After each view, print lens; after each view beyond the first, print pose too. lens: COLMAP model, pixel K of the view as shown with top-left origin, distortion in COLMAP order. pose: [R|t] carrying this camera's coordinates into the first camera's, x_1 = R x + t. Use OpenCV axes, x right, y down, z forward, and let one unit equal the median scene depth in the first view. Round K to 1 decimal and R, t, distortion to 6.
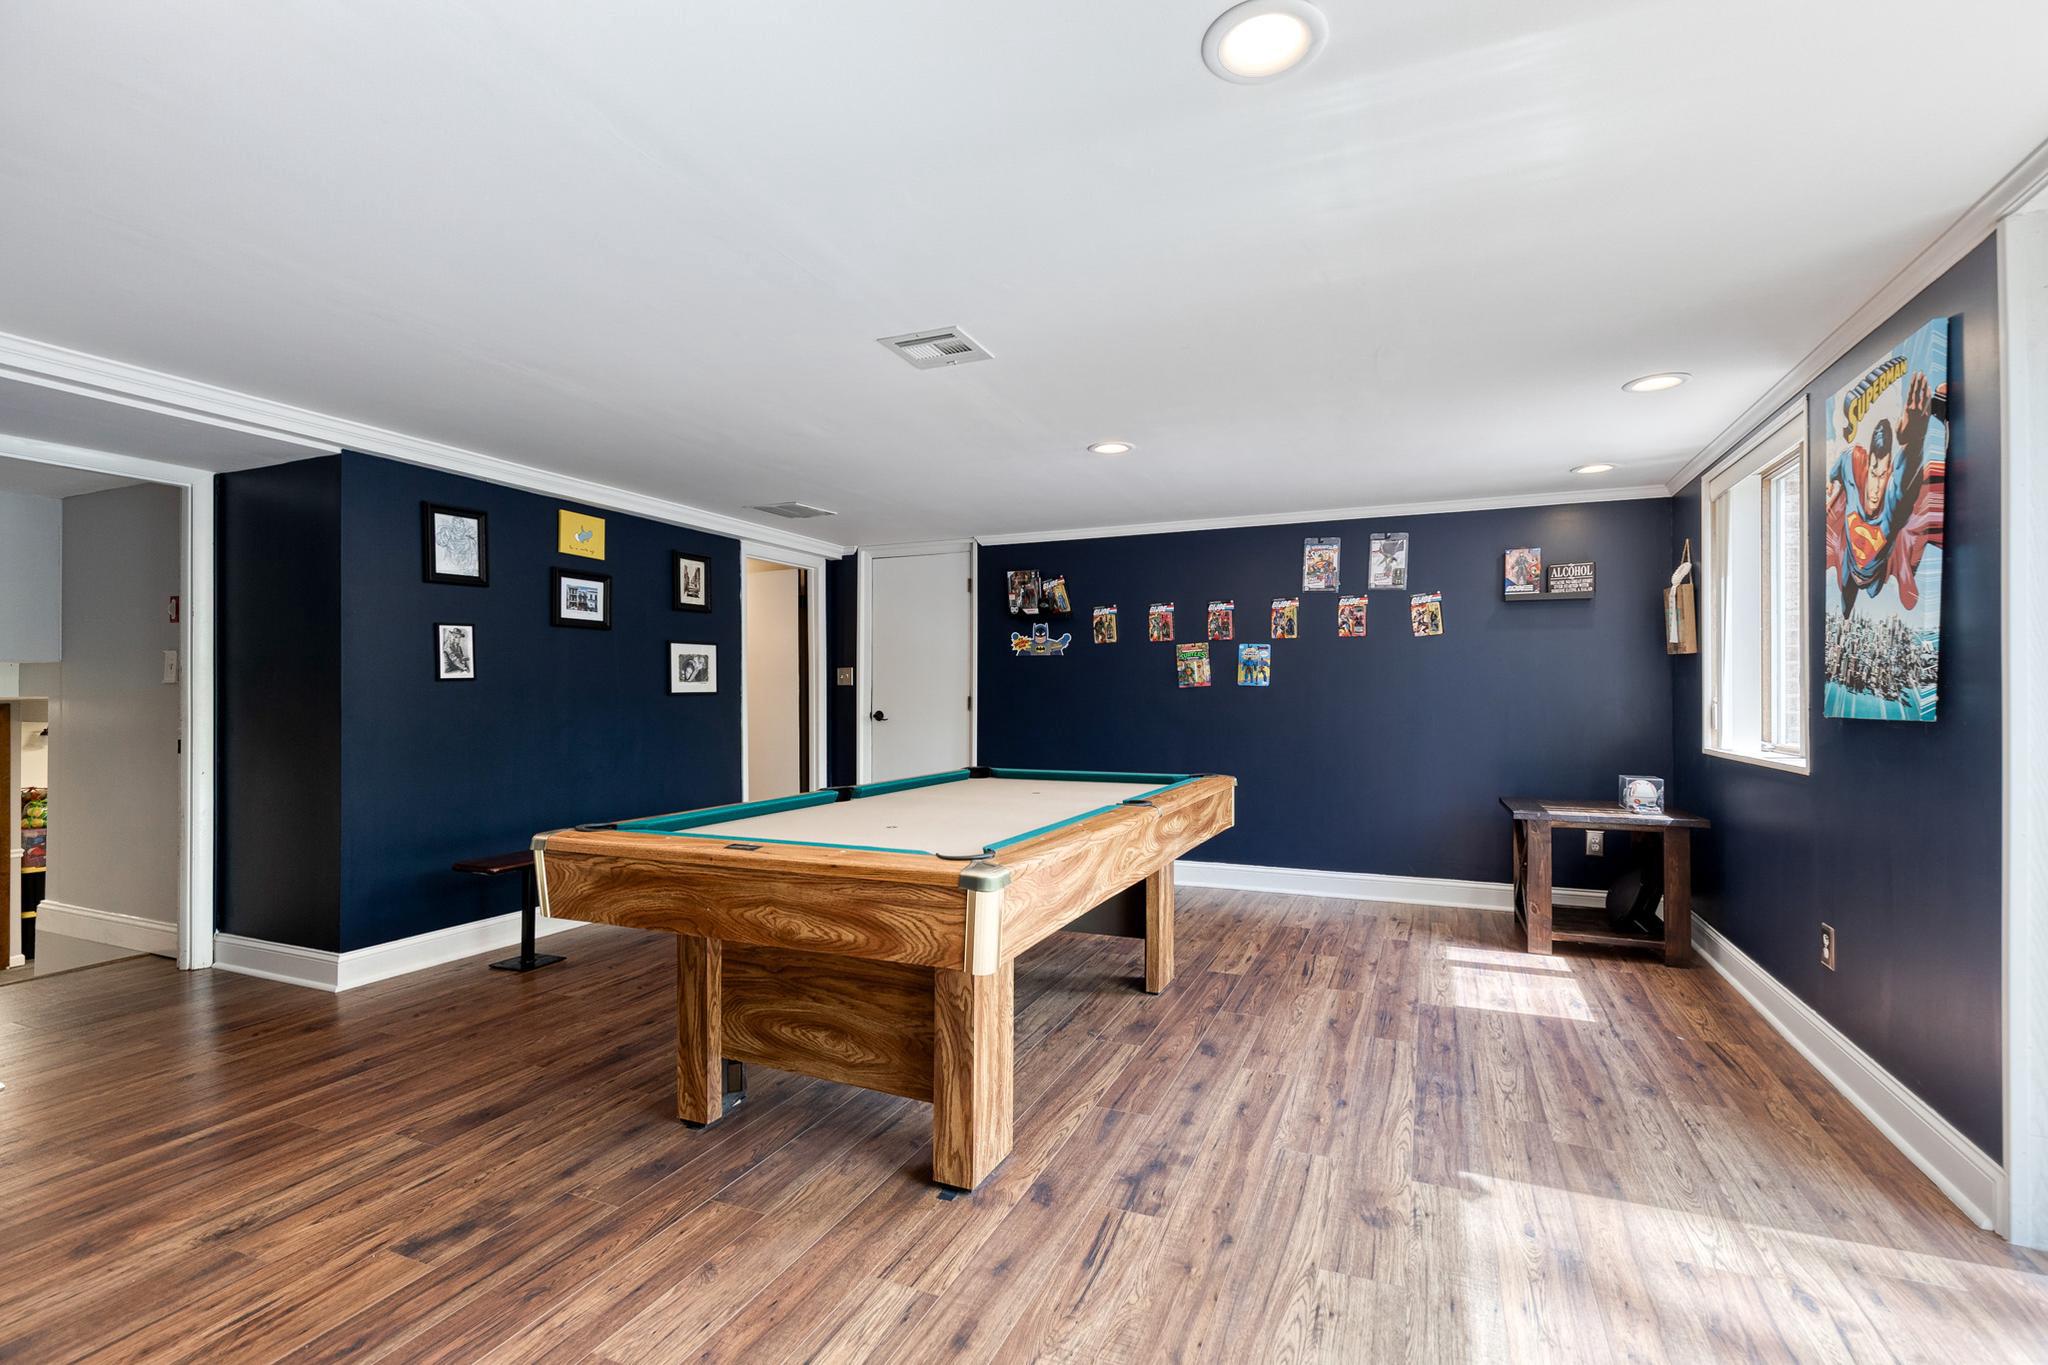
lens RADIAL K [[928.8, 0, 1032.8], [0, 928.8, 682.0], [0, 0, 1]] dist [0.007958, -0.000526]
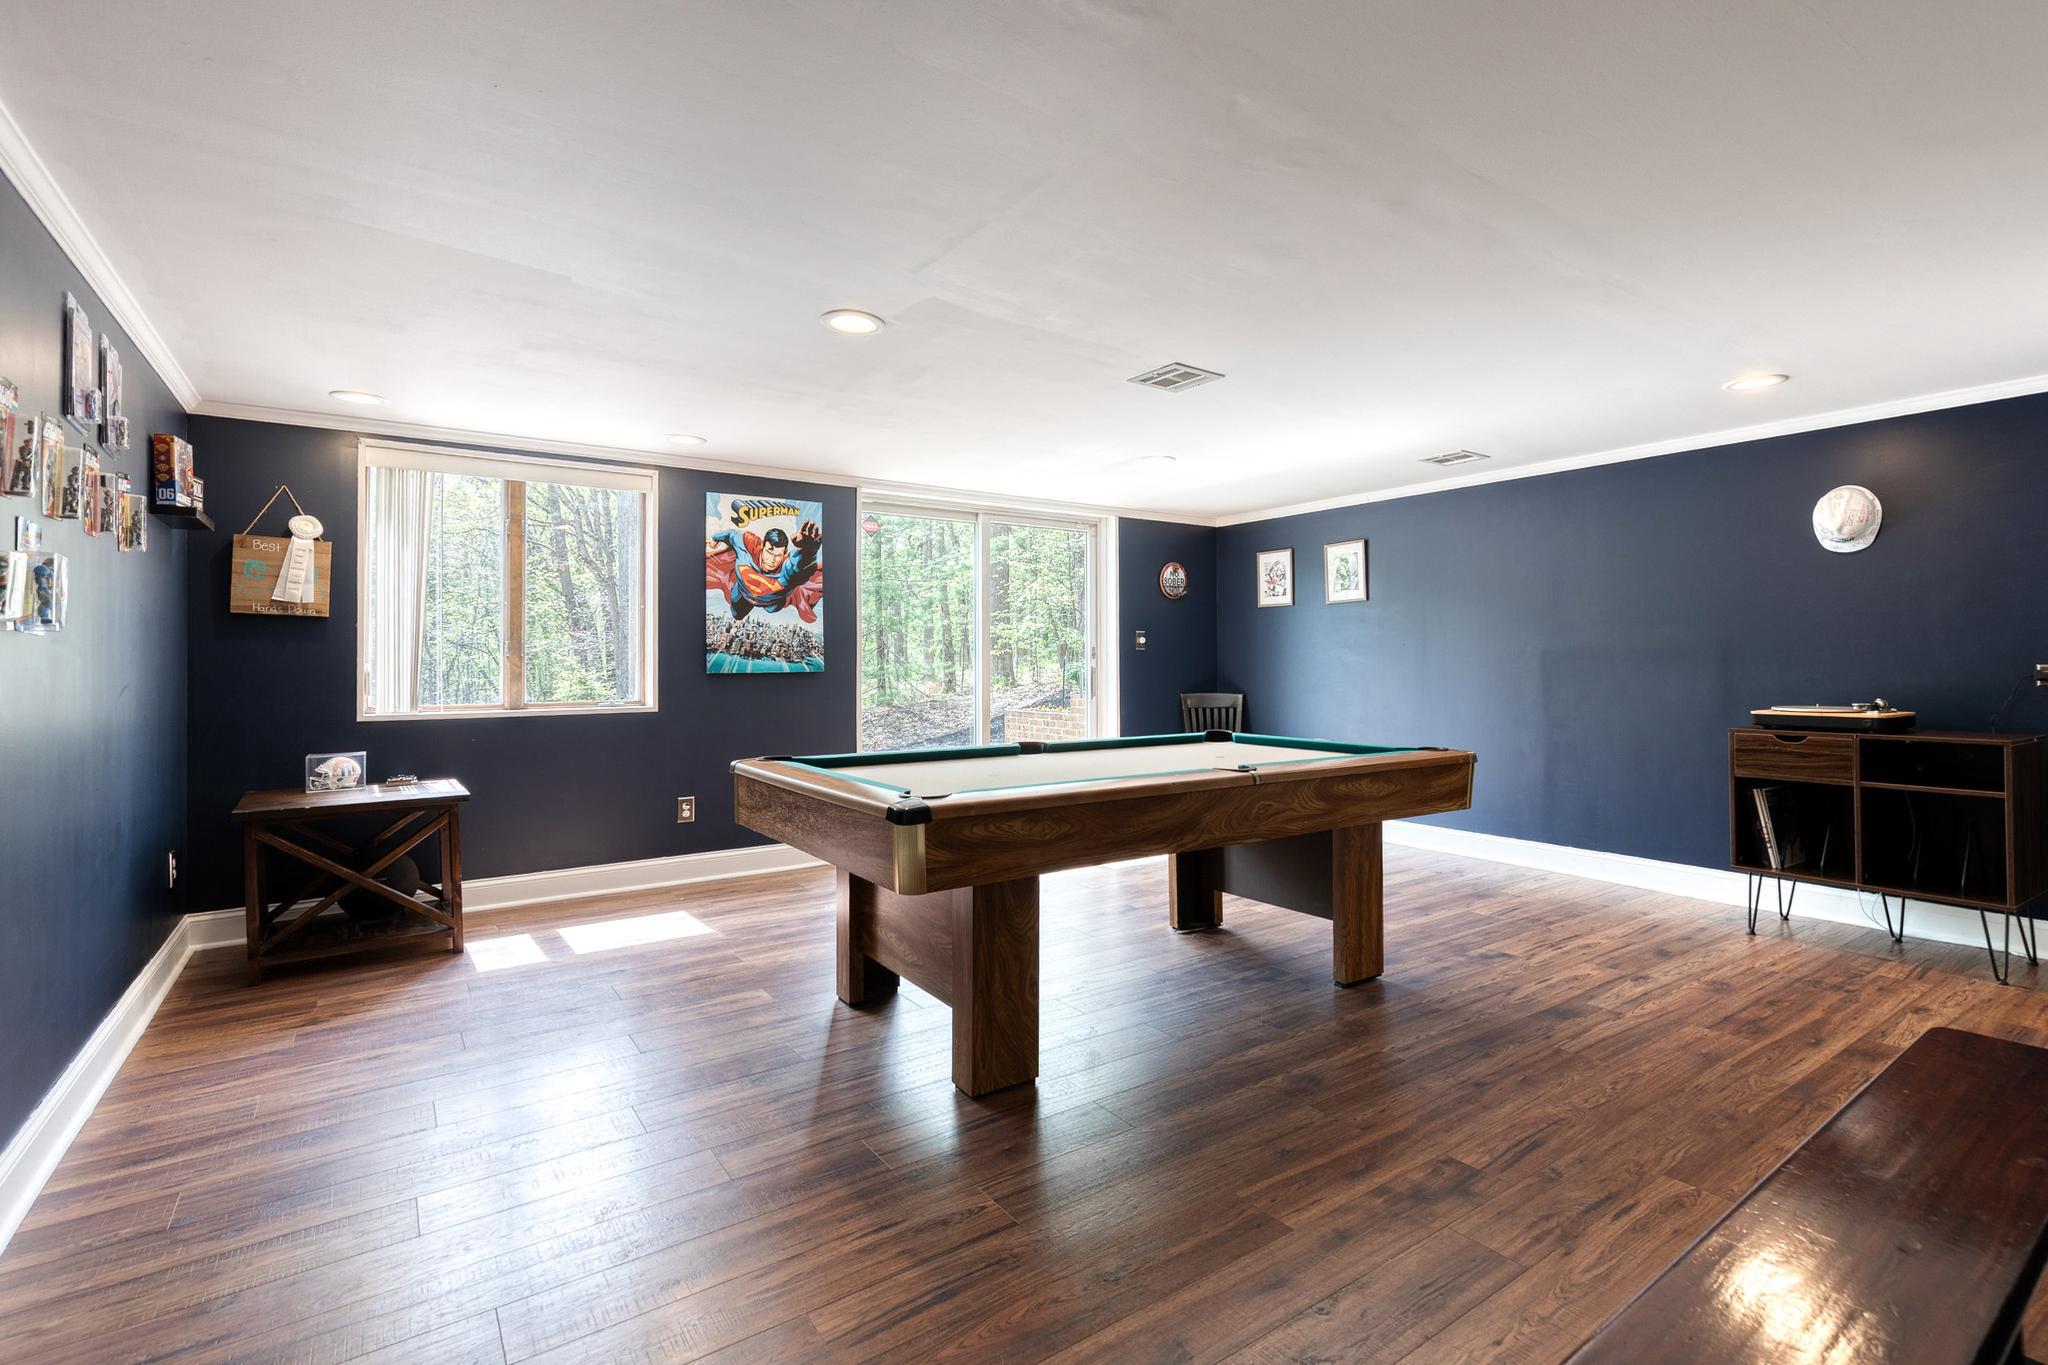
lens RADIAL K [[928.8, 0, 1034.6], [0, 928.8, 670.7], [0, 0, 1]] dist [0.007958, -0.000526]
pose [[-0.853410, -0.001234, 0.521239, -0.675461], [0.000099, 0.999997, 0.002528, 0.032956], [-0.521241, 0.002209, -0.853407, 2.491889]]
